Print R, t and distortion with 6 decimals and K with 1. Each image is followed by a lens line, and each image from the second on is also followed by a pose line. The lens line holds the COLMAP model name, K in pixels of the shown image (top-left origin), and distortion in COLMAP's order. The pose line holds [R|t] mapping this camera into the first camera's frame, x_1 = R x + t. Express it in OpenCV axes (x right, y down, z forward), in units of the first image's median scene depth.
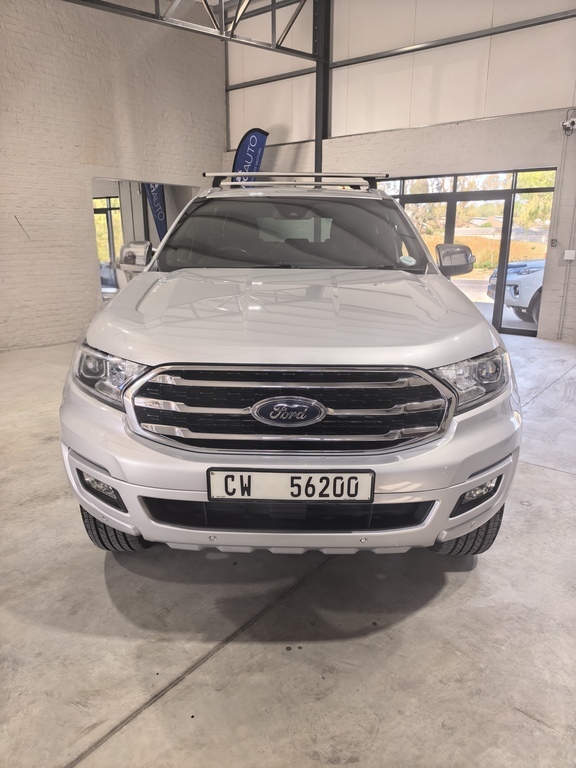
lens RADIAL K [[547.5, 0, 288.0], [0, 547.5, 384.0], [0, 0, 1]] dist [-0.002083, -0.003454]
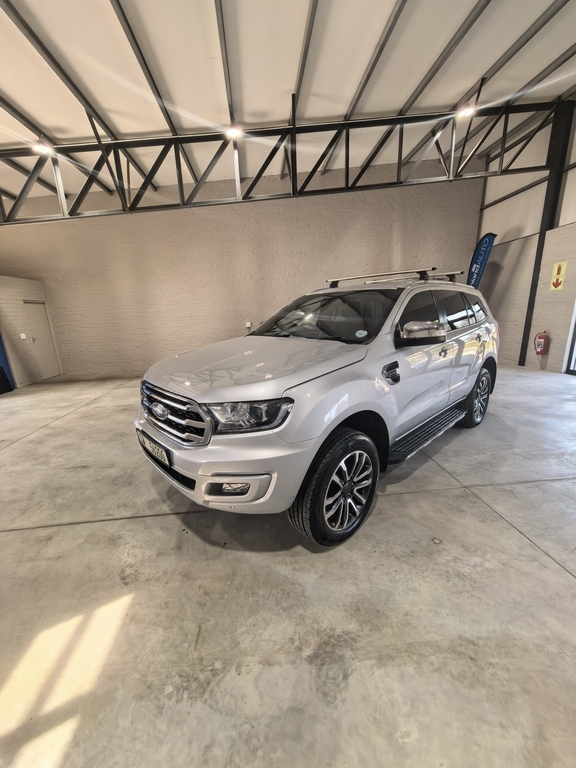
lens RADIAL K [[301.3, 0, 289.5], [0, 301.3, 389.5], [0, 0, 1]] dist [0.001745, 0.000077]
pose [[0.699096, 0.153217, -0.698420, 0.870844], [-0.153262, 0.986180, 0.062934, -0.135711], [0.698410, 0.063045, 0.712916, 0.411488]]
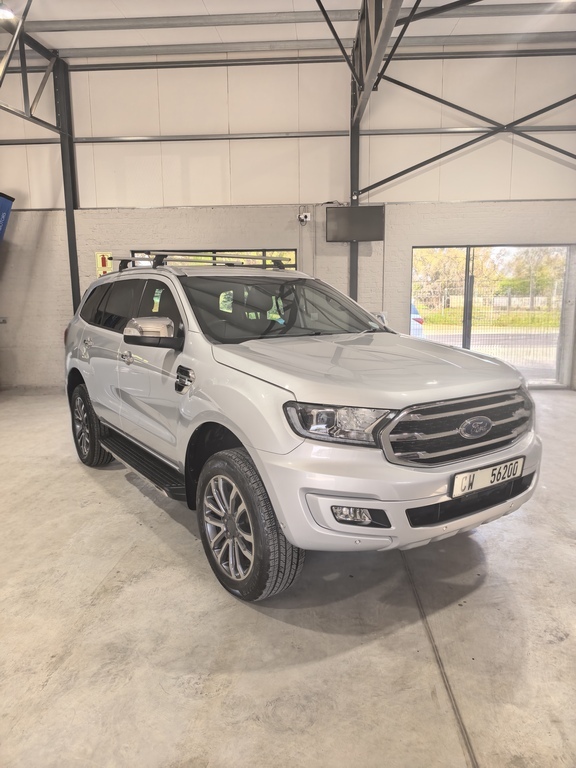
lens RADIAL K [[545.1, 0, 288.4], [0, 545.1, 392.4], [0, 0, 1]] dist [-0.007426, -0.006363]
pose [[0.815874, -0.105826, 0.568463, -0.970176], [0.159770, 0.986094, -0.045734, -0.044565], [-0.555718, 0.128137, 0.821437, 0.047139]]
